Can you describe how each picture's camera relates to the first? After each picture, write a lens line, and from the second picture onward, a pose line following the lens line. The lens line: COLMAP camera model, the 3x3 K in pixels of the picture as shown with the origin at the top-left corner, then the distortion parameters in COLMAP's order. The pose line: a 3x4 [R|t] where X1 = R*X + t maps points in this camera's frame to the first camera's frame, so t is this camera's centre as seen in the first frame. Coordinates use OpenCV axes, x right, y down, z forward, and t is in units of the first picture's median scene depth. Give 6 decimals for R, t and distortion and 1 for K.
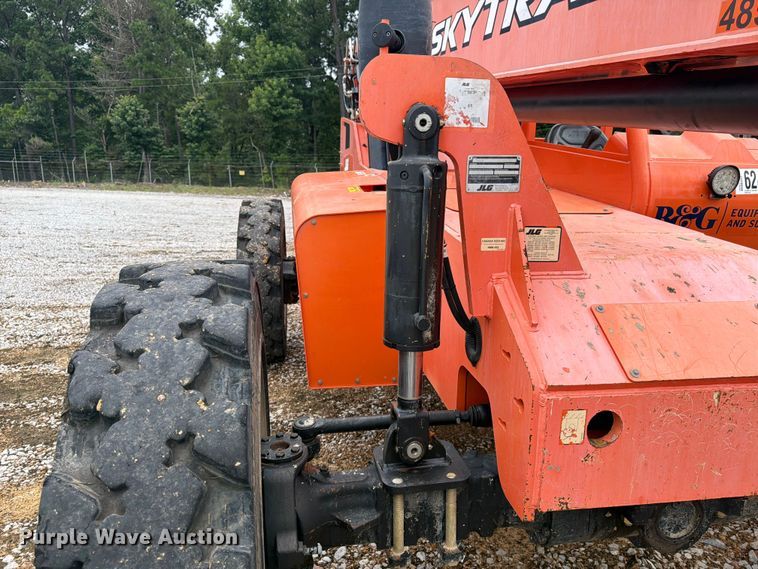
lens RADIAL K [[534.3, 0, 376.8], [0, 534.3, 282.1], [0, 0, 1]] dist [0.051988, -0.061519]
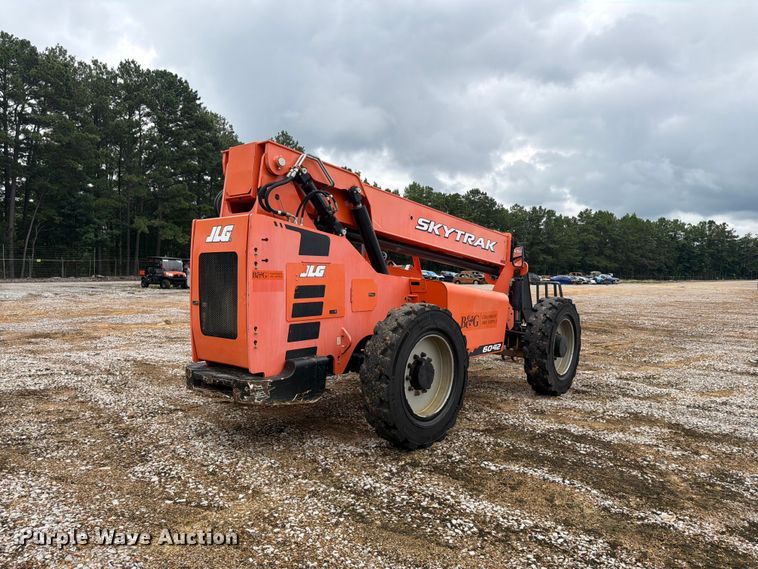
lens RADIAL K [[534.3, 0, 376.8], [0, 534.3, 282.1], [0, 0, 1]] dist [0.051988, -0.061519]
pose [[-0.645765, -0.041987, 0.762381, -0.116901], [0.124440, 0.979349, 0.159341, -0.044931], [-0.753328, 0.197767, -0.627205, 0.200490]]
